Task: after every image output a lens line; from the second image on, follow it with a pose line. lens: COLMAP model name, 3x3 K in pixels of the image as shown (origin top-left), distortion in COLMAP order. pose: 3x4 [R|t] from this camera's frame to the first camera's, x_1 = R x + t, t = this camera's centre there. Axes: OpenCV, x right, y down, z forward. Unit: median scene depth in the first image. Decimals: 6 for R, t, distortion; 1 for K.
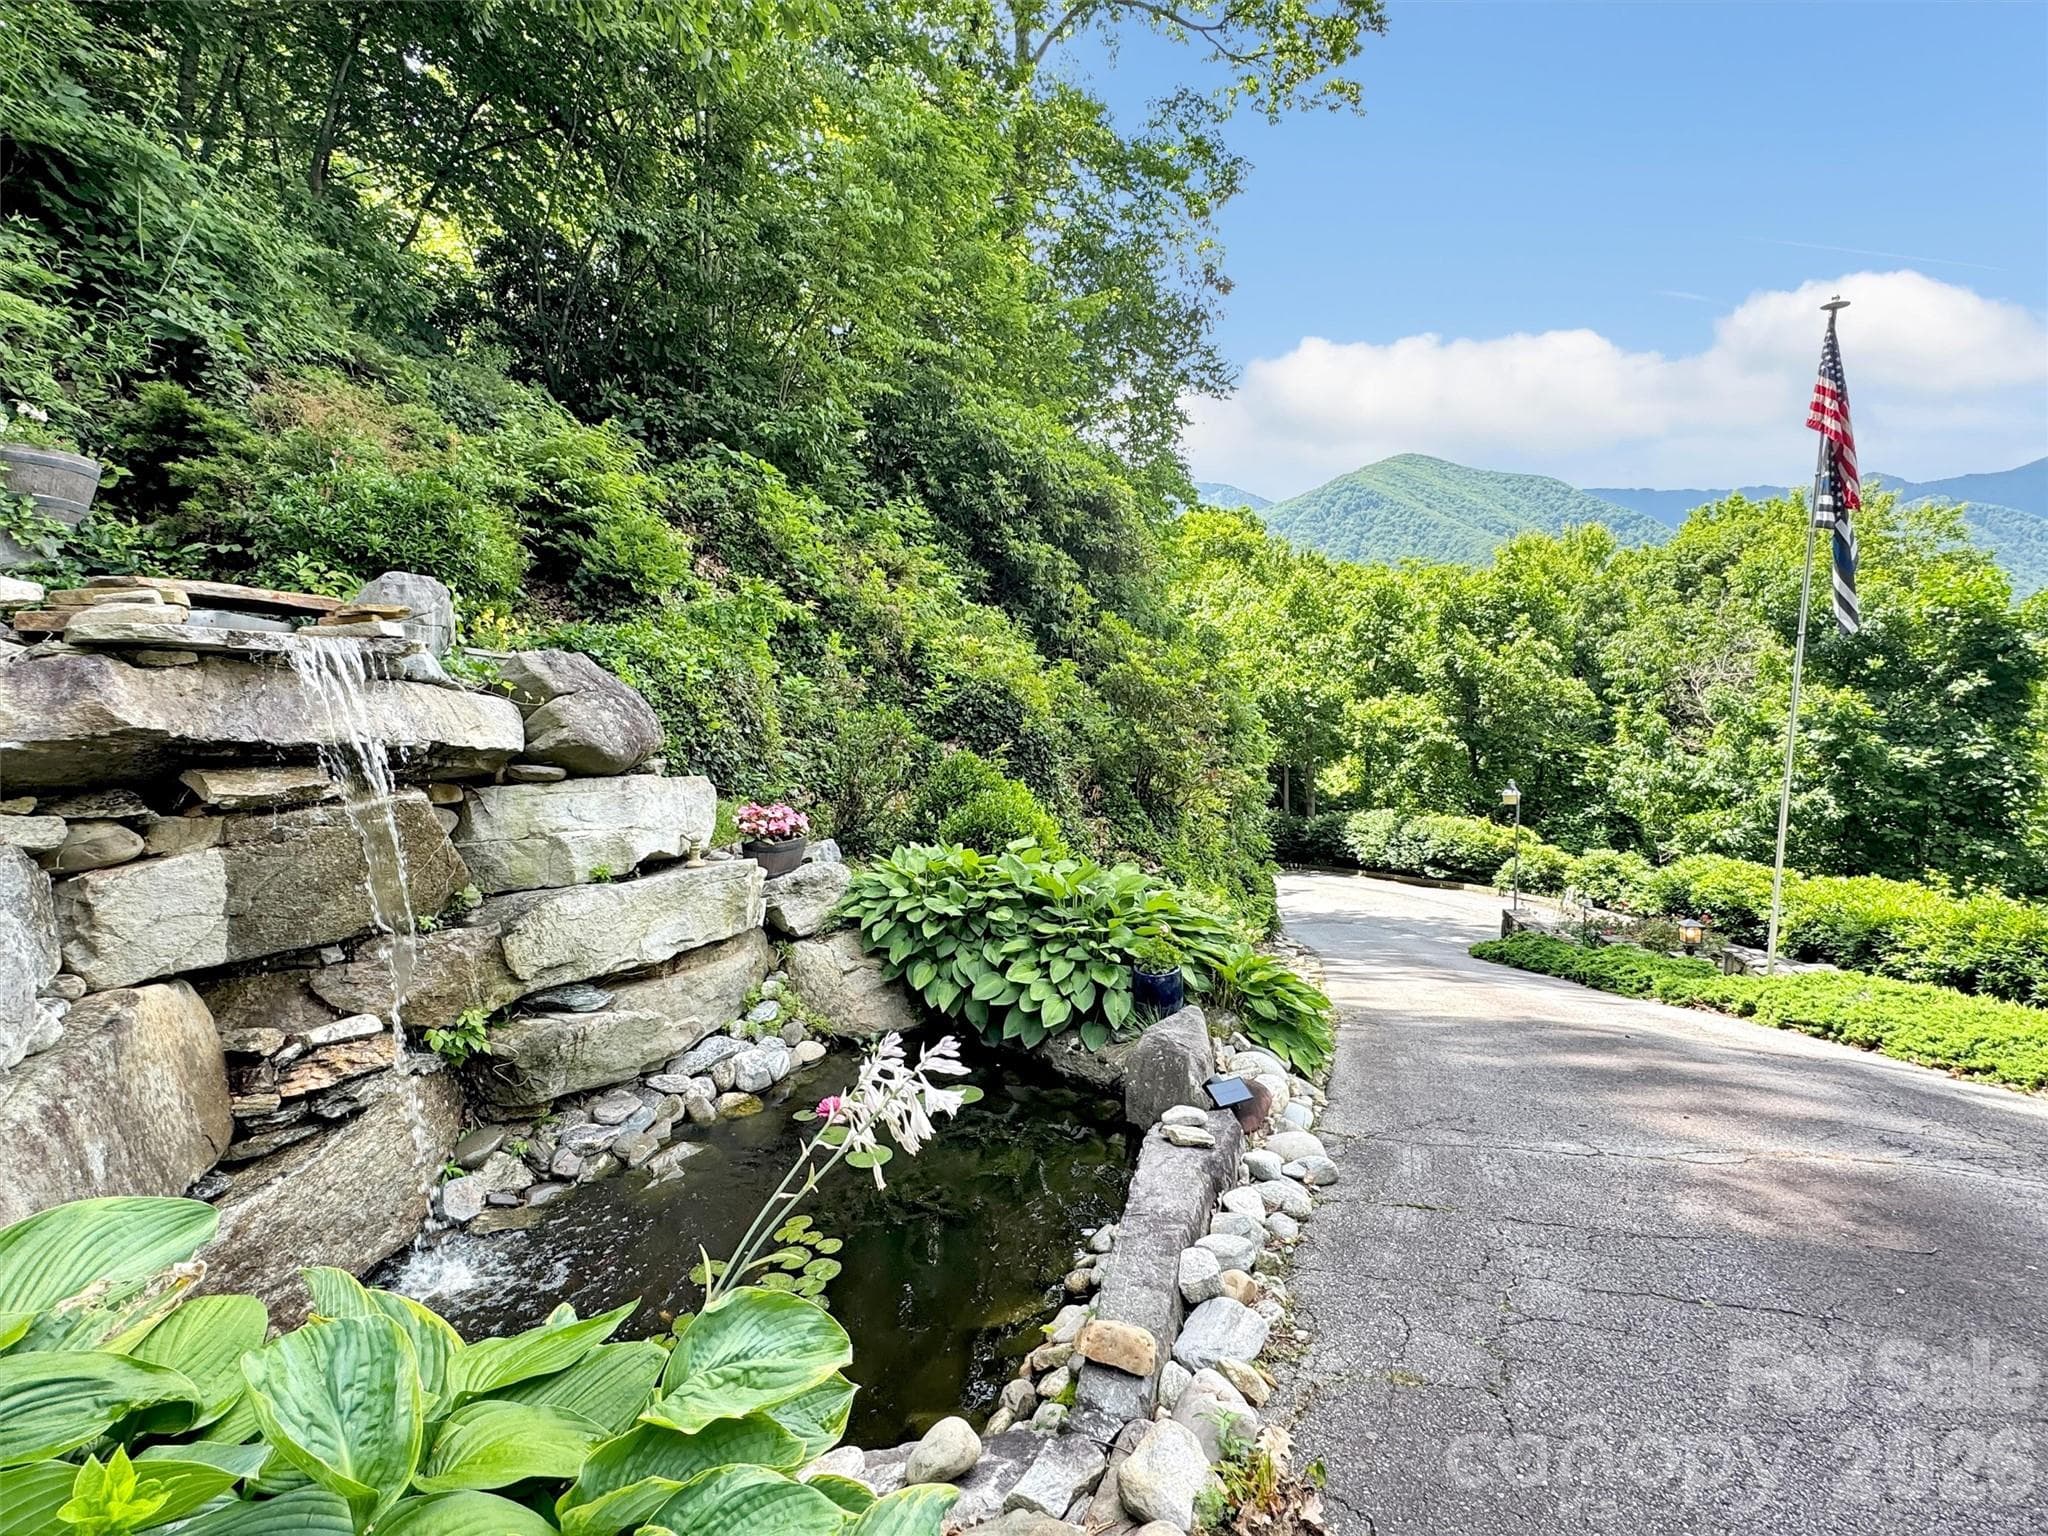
lens RADIAL K [[978.8, 0, 1023.6], [0, 978.8, 822.9], [0, 0, 1]] dist [-0.000189, -0.000039]
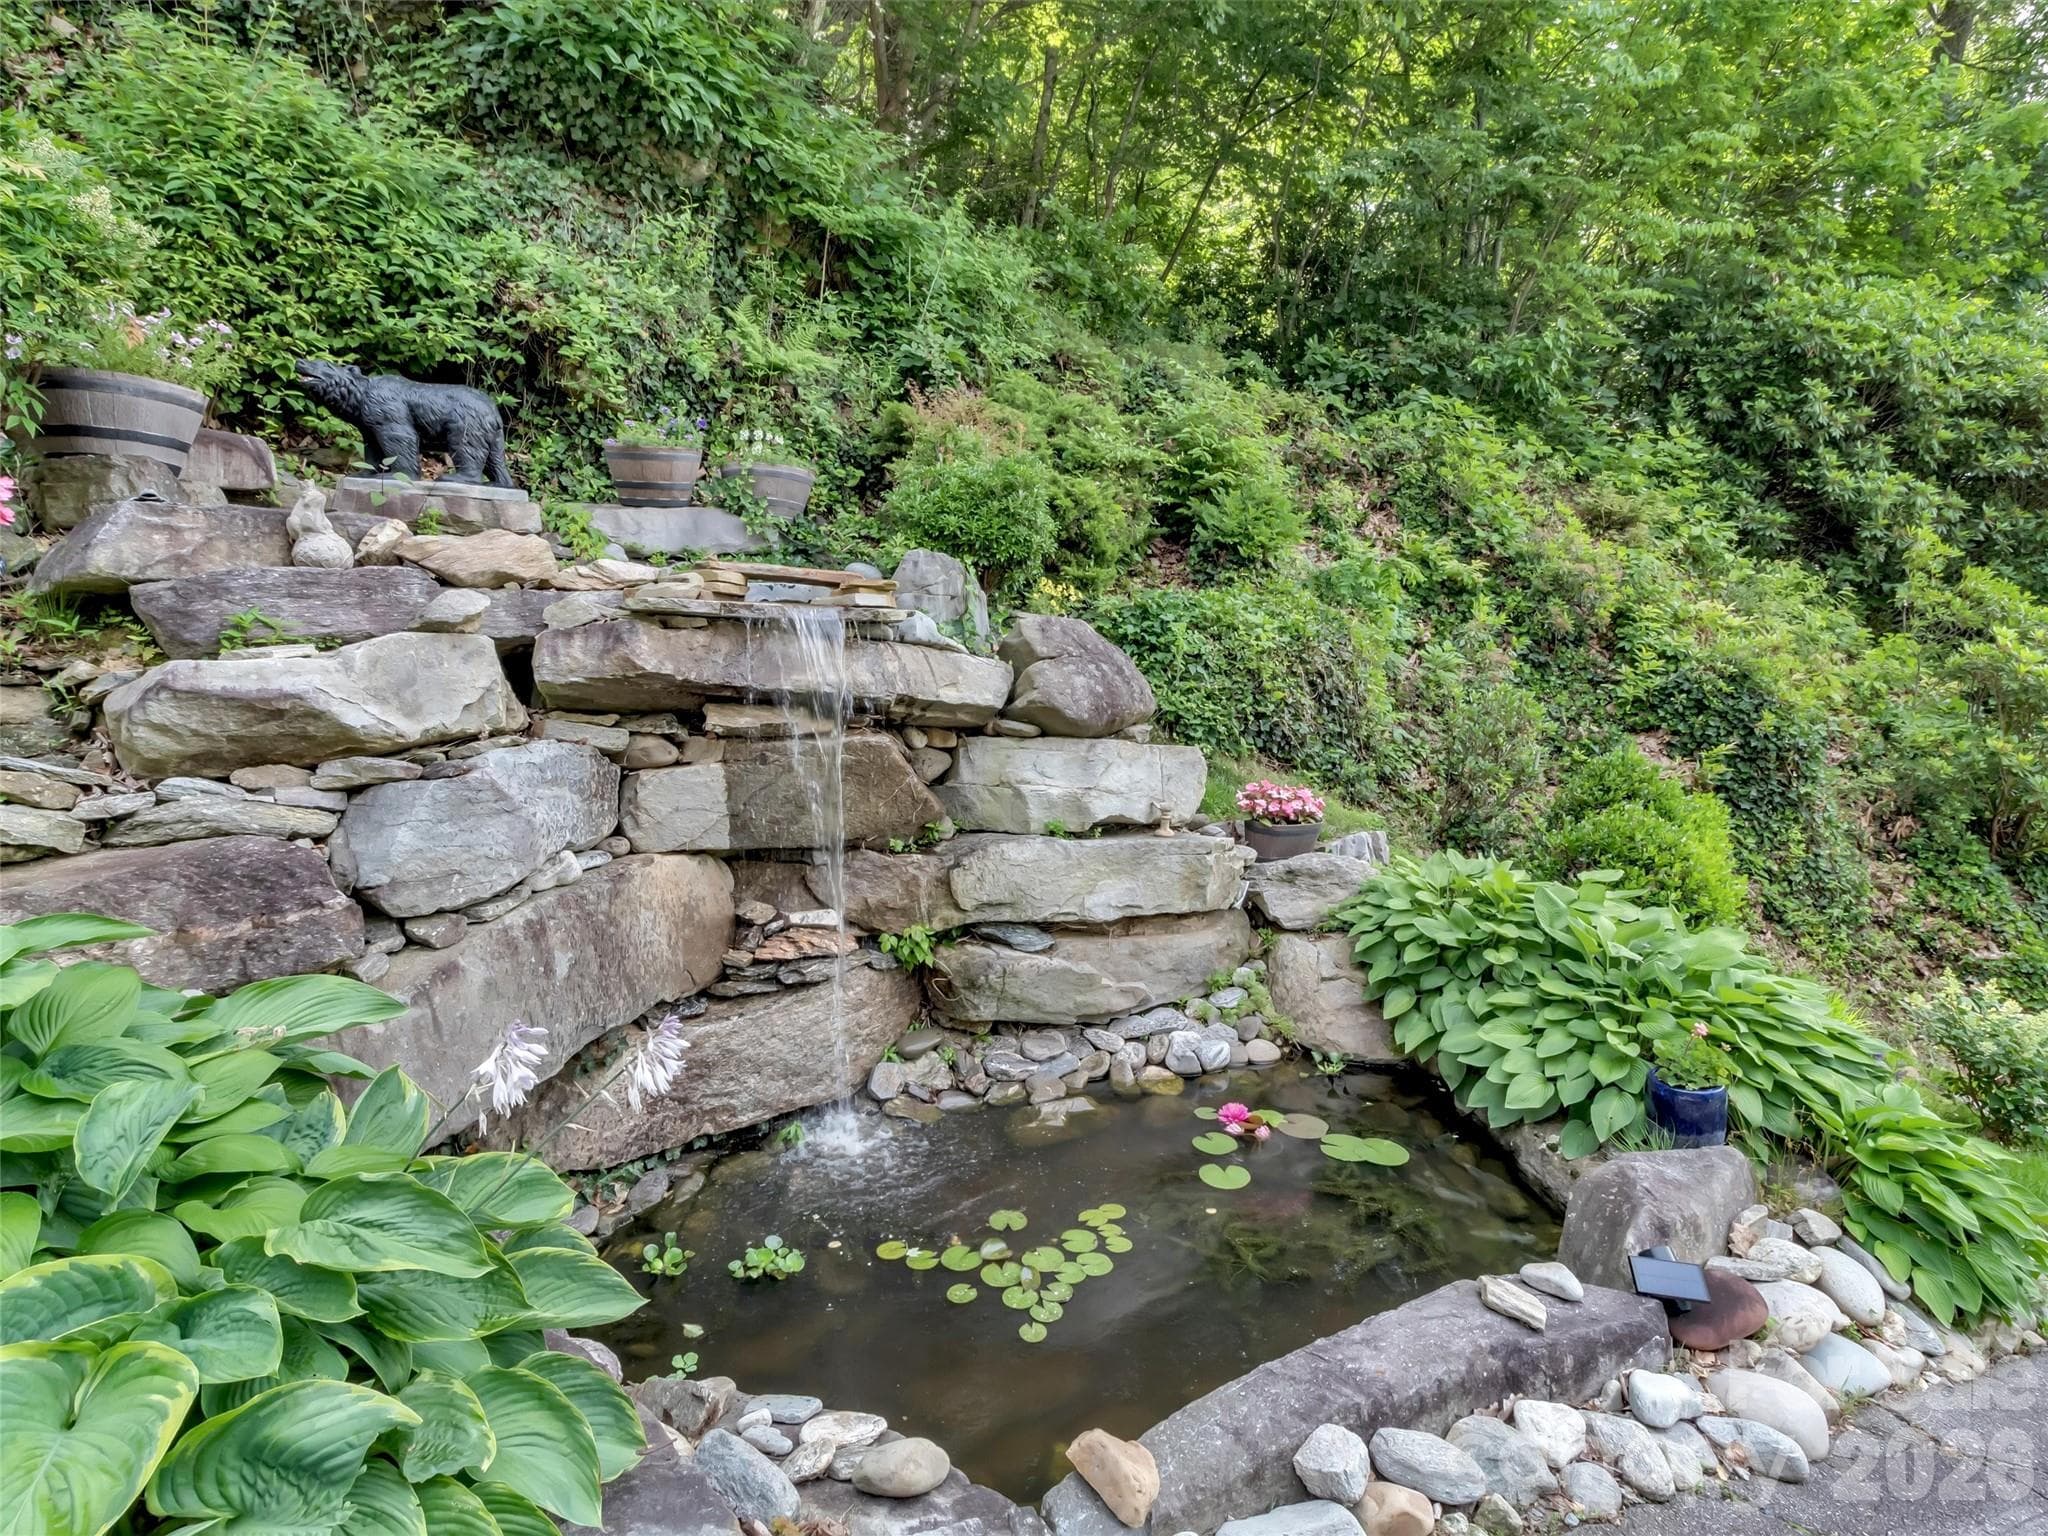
lens RADIAL K [[1024.1, 0, 1026.2], [0, 1024.1, 801.9], [0, 0, 1]] dist [0.001308, 0.000490]
pose [[0.755558, 0.138774, -0.640214, 0.145997], [-0.131106, 0.989565, 0.059774, -0.022074], [0.641828, 0.038774, 0.765867, 0.070521]]
